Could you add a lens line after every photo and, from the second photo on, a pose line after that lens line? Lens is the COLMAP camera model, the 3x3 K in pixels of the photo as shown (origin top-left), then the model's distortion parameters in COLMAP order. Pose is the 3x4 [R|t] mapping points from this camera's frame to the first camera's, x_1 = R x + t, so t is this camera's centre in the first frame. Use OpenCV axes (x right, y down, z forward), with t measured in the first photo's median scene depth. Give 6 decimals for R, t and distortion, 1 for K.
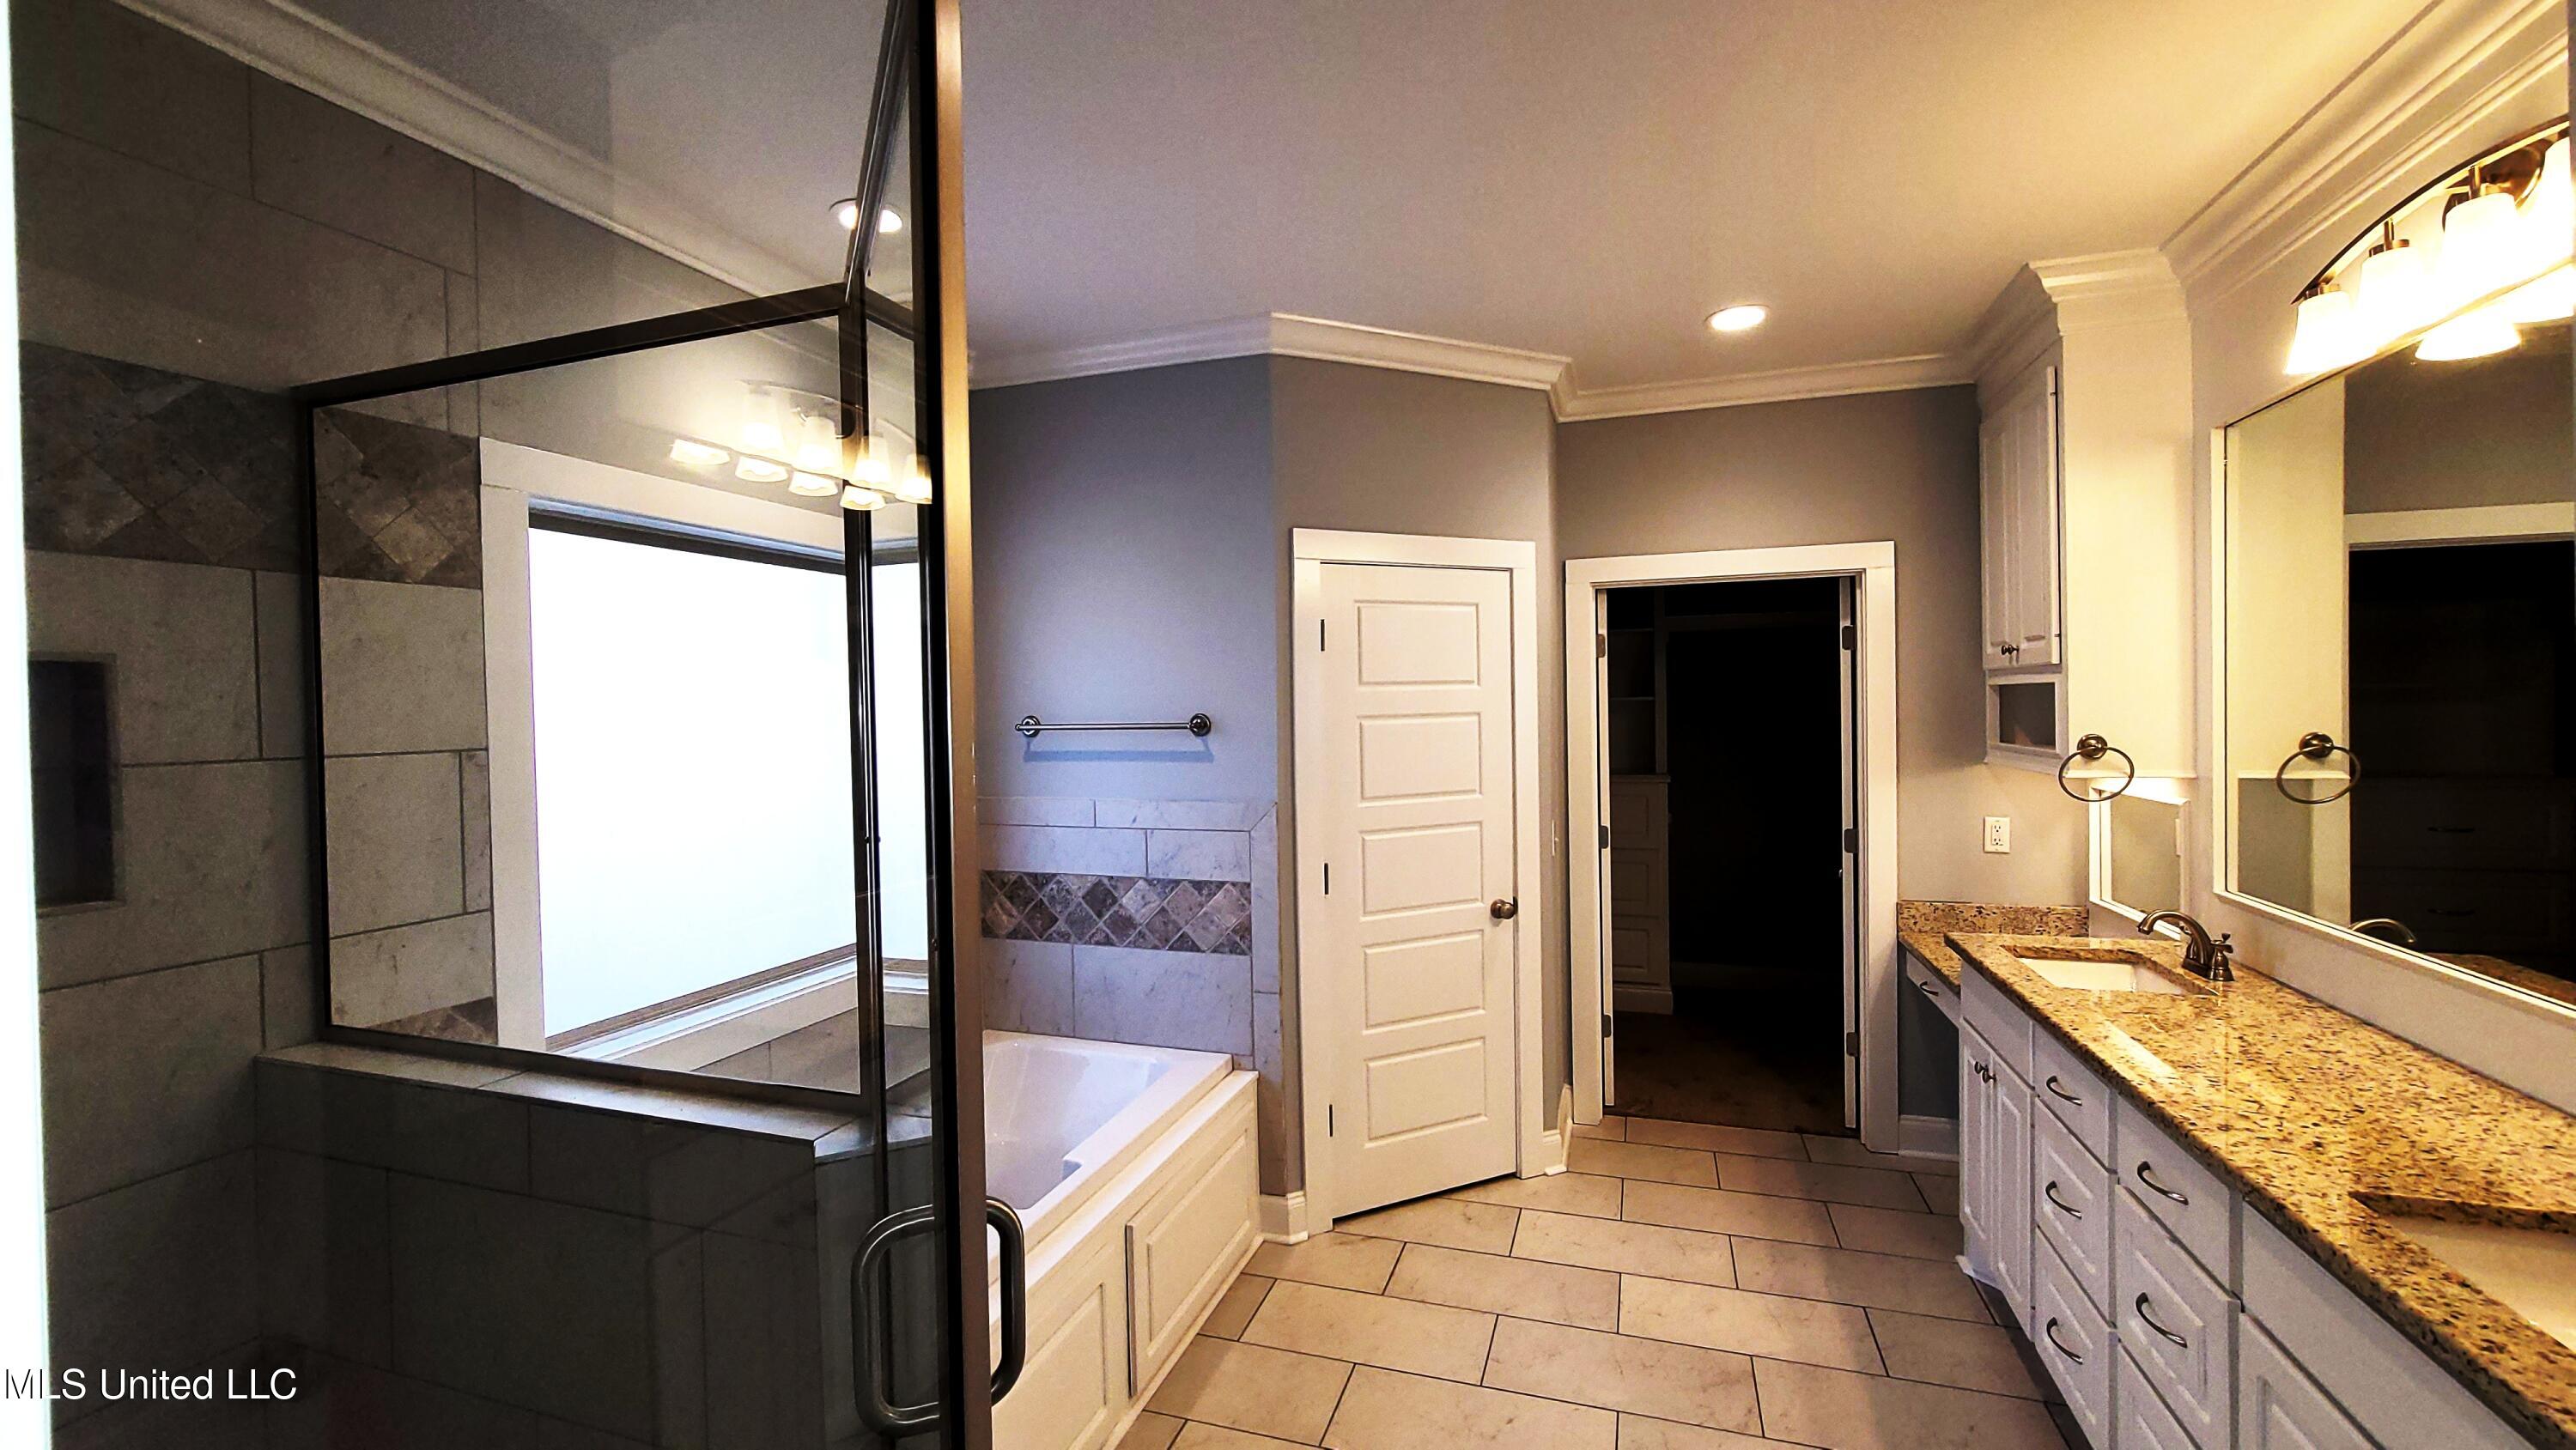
lens RADIAL K [[1059.4, 0, 1291.6], [0, 1059.4, 720.8], [0, 0, 1]] dist [-0.001606, 0.000500]
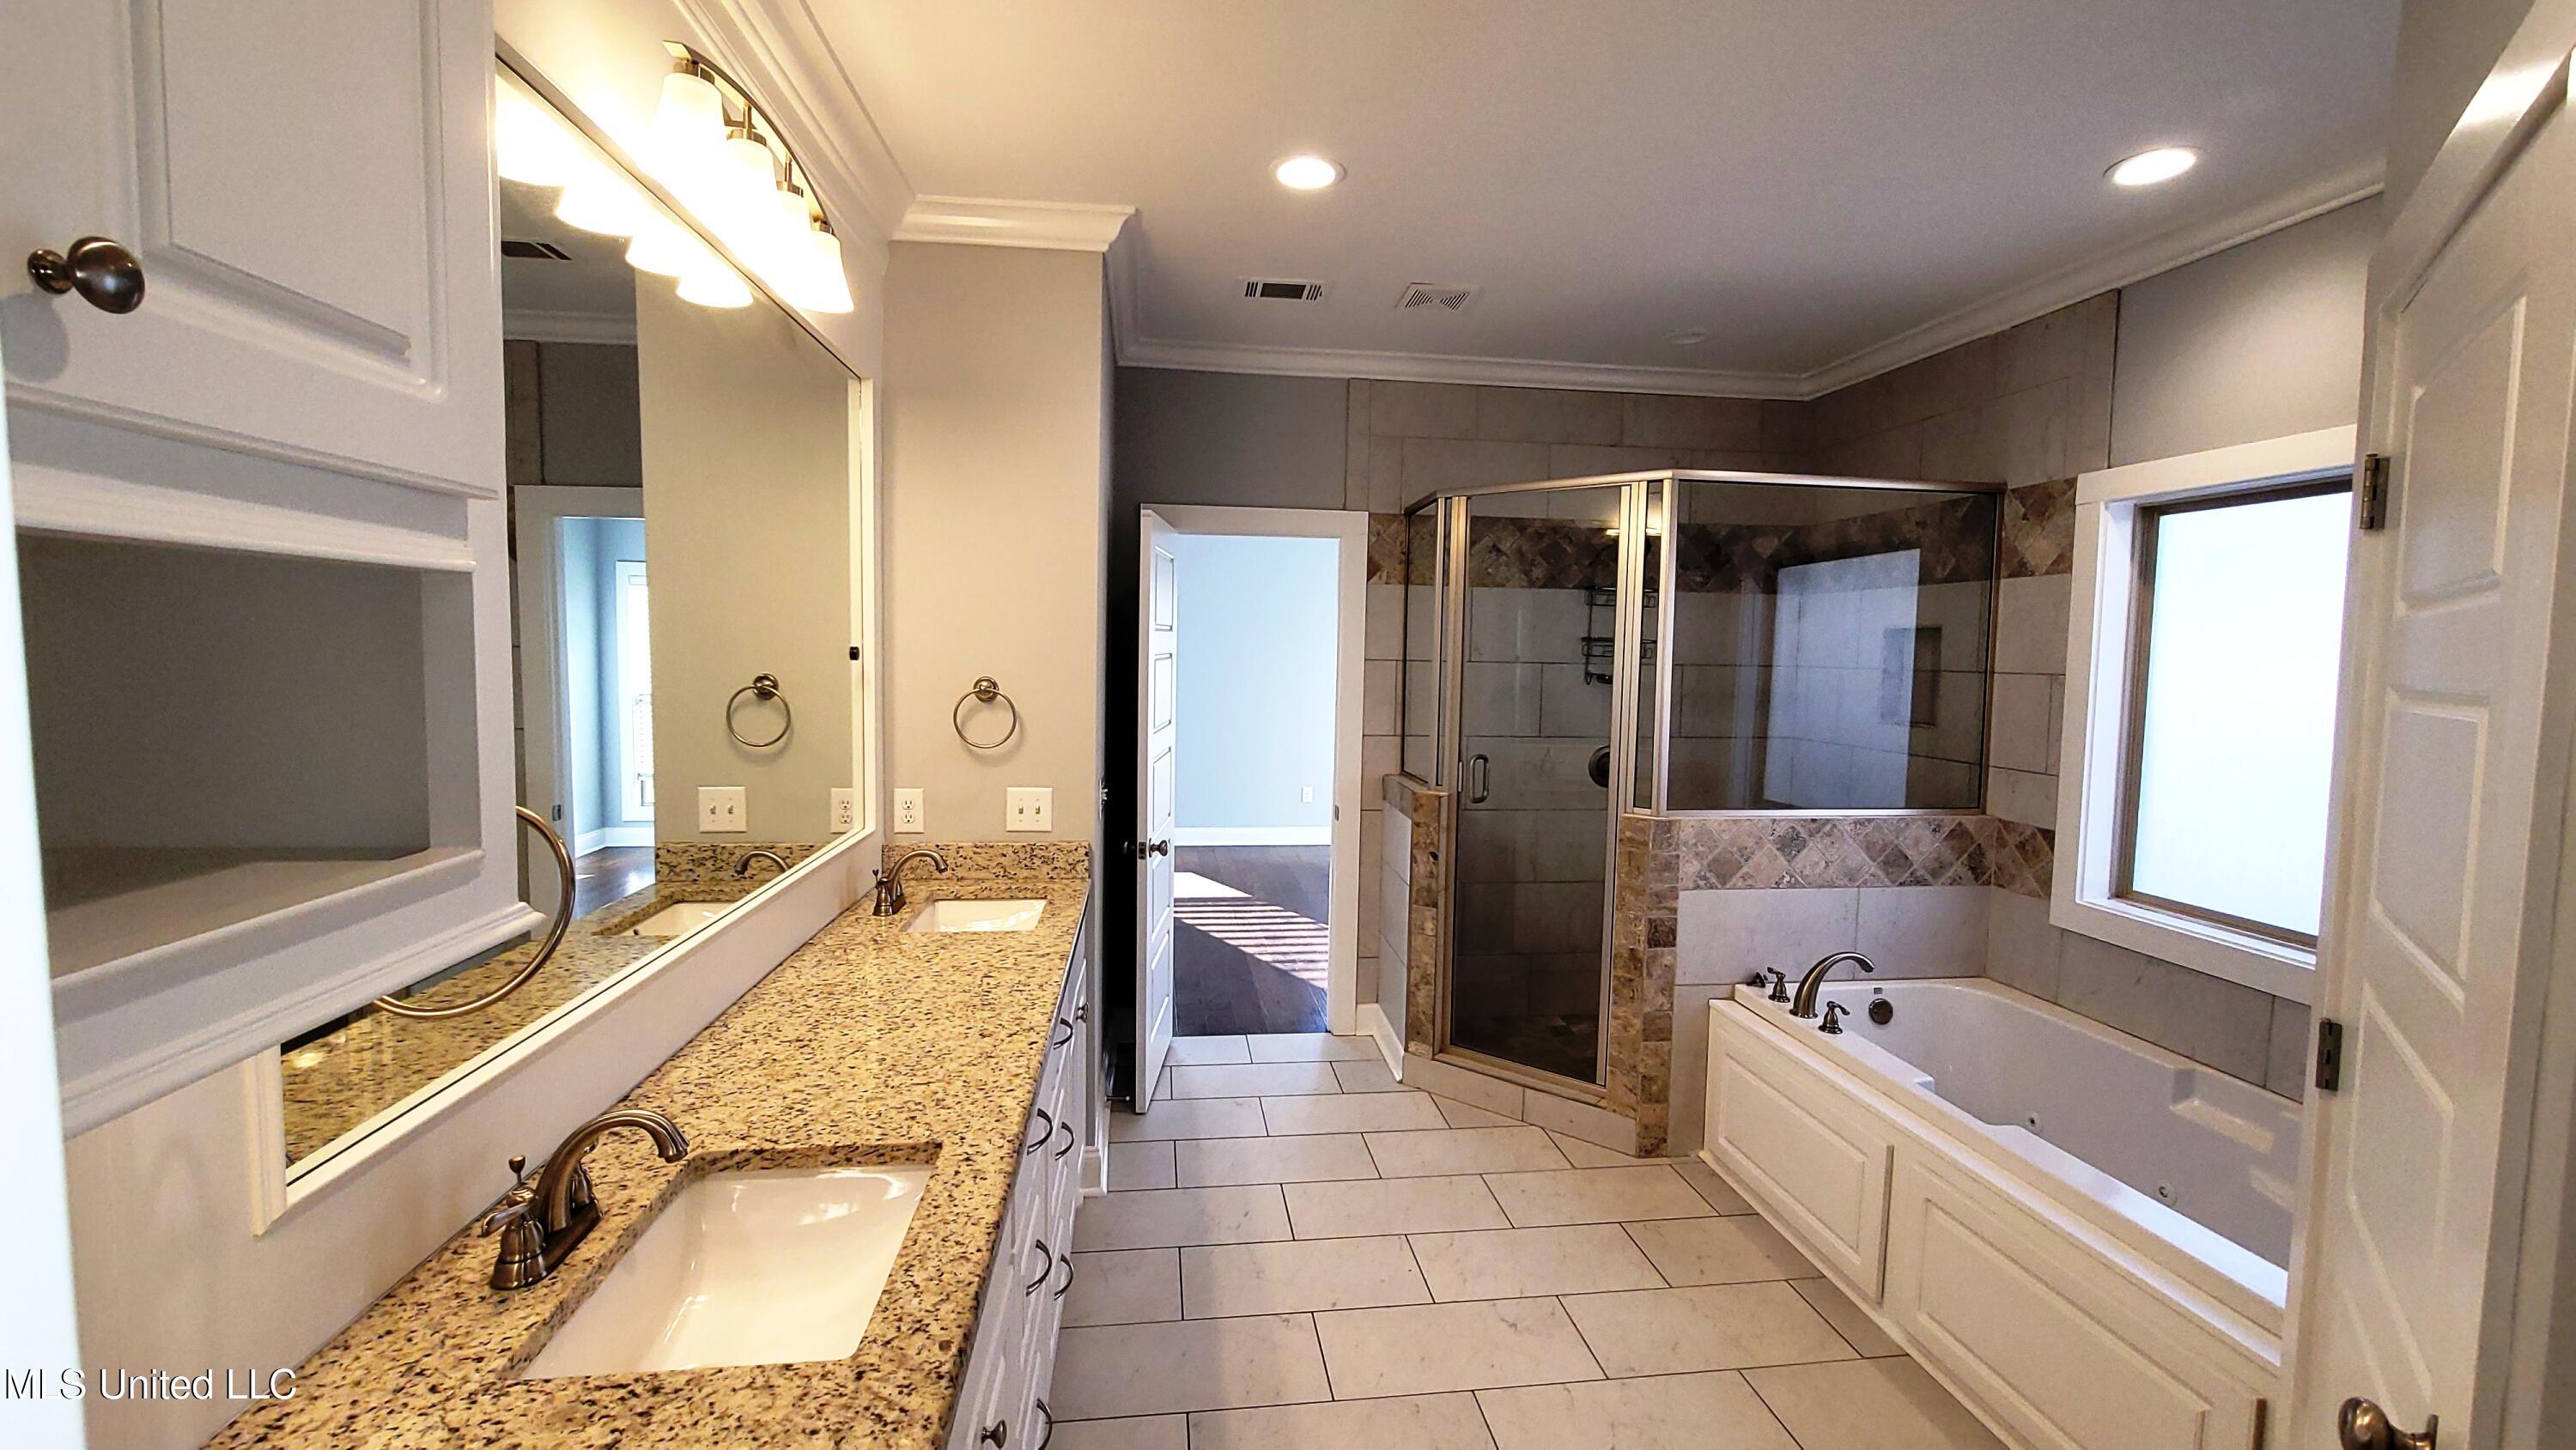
lens RADIAL K [[1059.4, 0, 1286.4], [0, 1059.4, 720.8], [0, 0, 1]] dist [-0.001606, 0.000500]
pose [[-0.900887, 0.032104, -0.432865, 1.103316], [-0.007513, 0.995958, 0.089504, -0.042162], [0.433989, 0.083885, -0.897005, 2.187238]]
